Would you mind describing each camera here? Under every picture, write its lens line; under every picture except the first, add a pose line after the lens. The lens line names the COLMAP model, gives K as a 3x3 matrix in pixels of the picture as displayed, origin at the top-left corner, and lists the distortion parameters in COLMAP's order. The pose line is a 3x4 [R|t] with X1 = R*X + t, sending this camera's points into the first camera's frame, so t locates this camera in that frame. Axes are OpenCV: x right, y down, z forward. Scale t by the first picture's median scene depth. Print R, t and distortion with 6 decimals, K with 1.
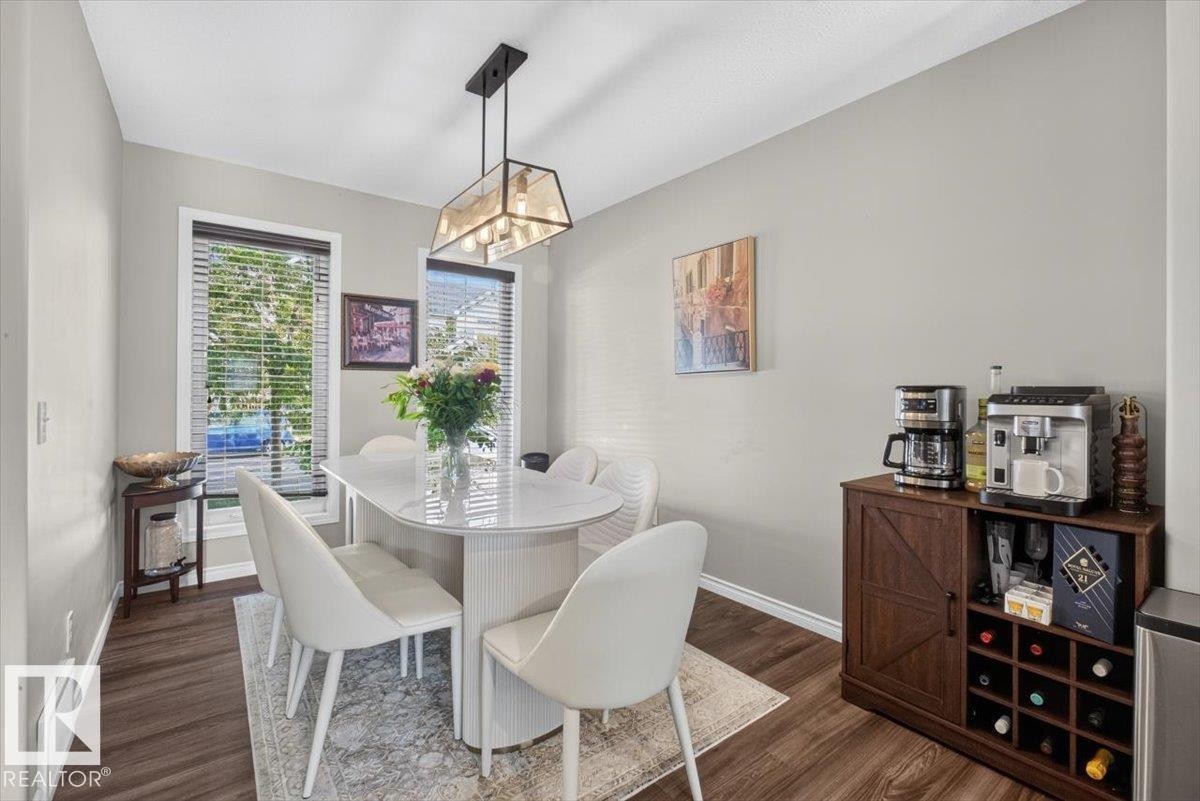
lens RADIAL K [[529.3, 0, 602.7], [0, 529.3, 384.6], [0, 0, 1]] dist [-0.010836, 0.001513]
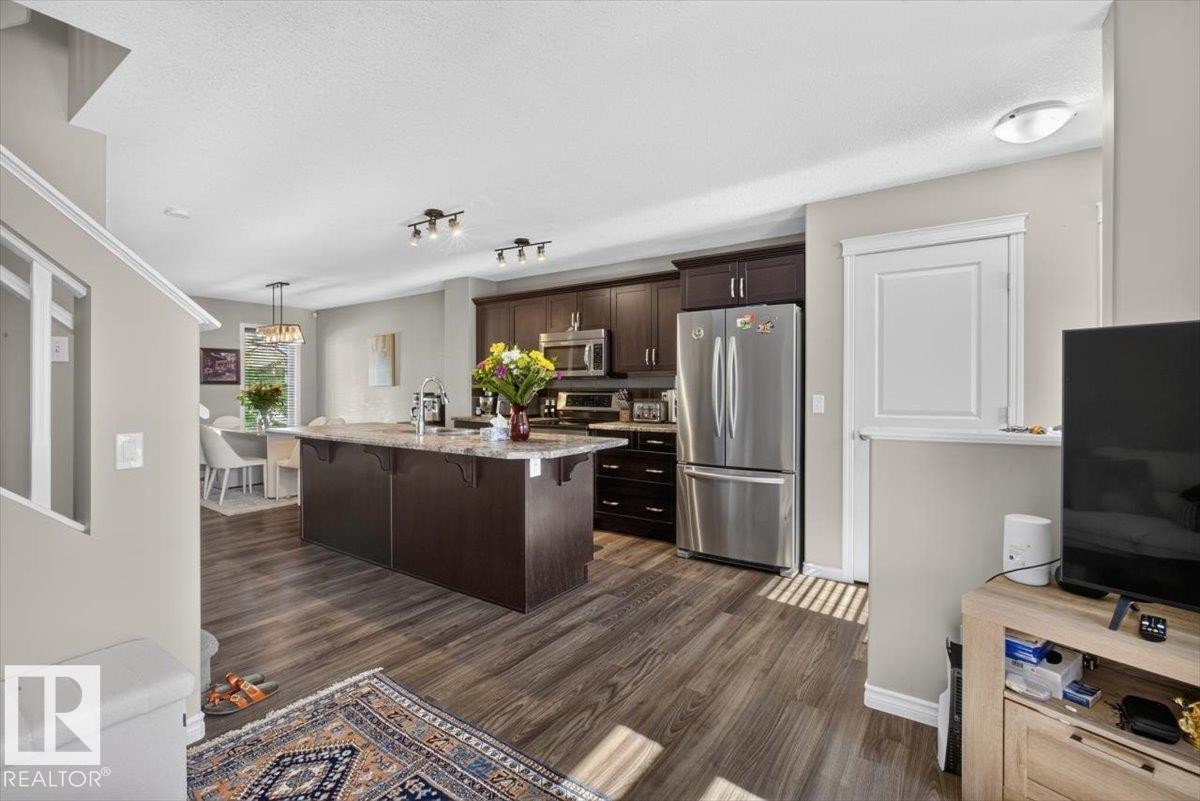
lens RADIAL K [[529.3, 0, 597.3], [0, 529.3, 389.3], [0, 0, 1]] dist [-0.010836, 0.001513]
pose [[0.954649, -0.006903, 0.297653, 0.440218], [0.003029, 0.999905, 0.013476, -0.040383], [-0.297718, -0.011964, 0.954579, -1.663144]]
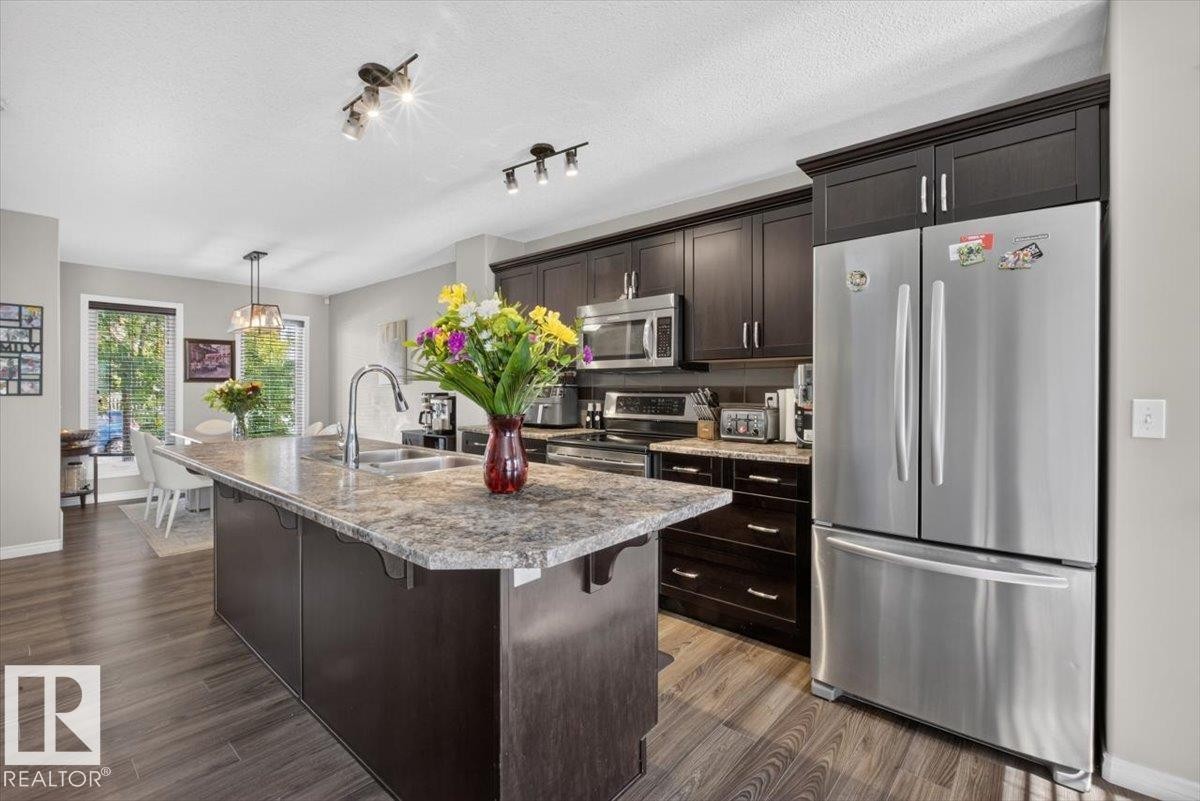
lens RADIAL K [[529.3, 0, 600.5], [0, 529.3, 389.8], [0, 0, 1]] dist [-0.010836, 0.001513]
pose [[0.981345, -0.004132, 0.192213, 0.600797], [0.001817, 0.999924, 0.012218, -0.027507], [-0.192249, -0.011641, 0.981277, -1.117205]]
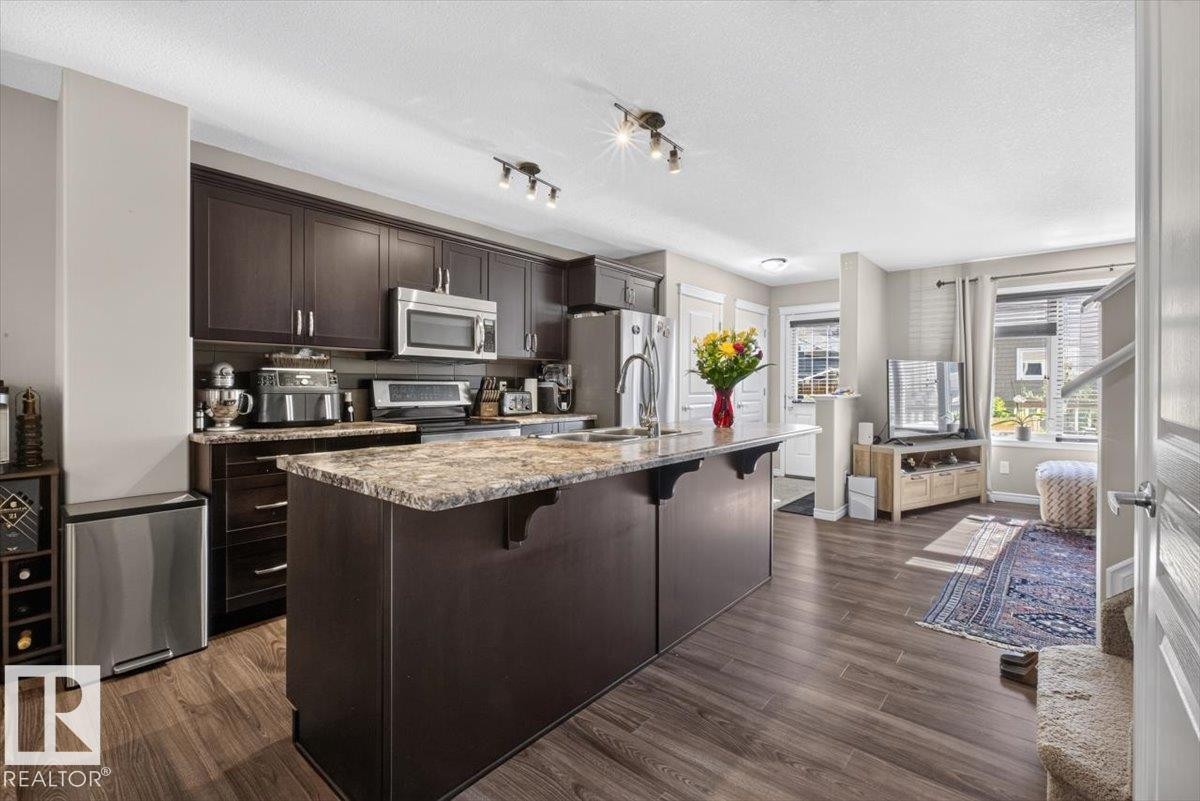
lens RADIAL K [[529.3, 0, 599.5], [0, 529.3, 389.7], [0, 0, 1]] dist [-0.010836, 0.001513]
pose [[-0.201454, -0.009200, 0.979455, -0.379766], [-0.011704, 0.999907, 0.006985, 0.000117], [-0.979428, -0.010056, -0.201543, -0.128315]]
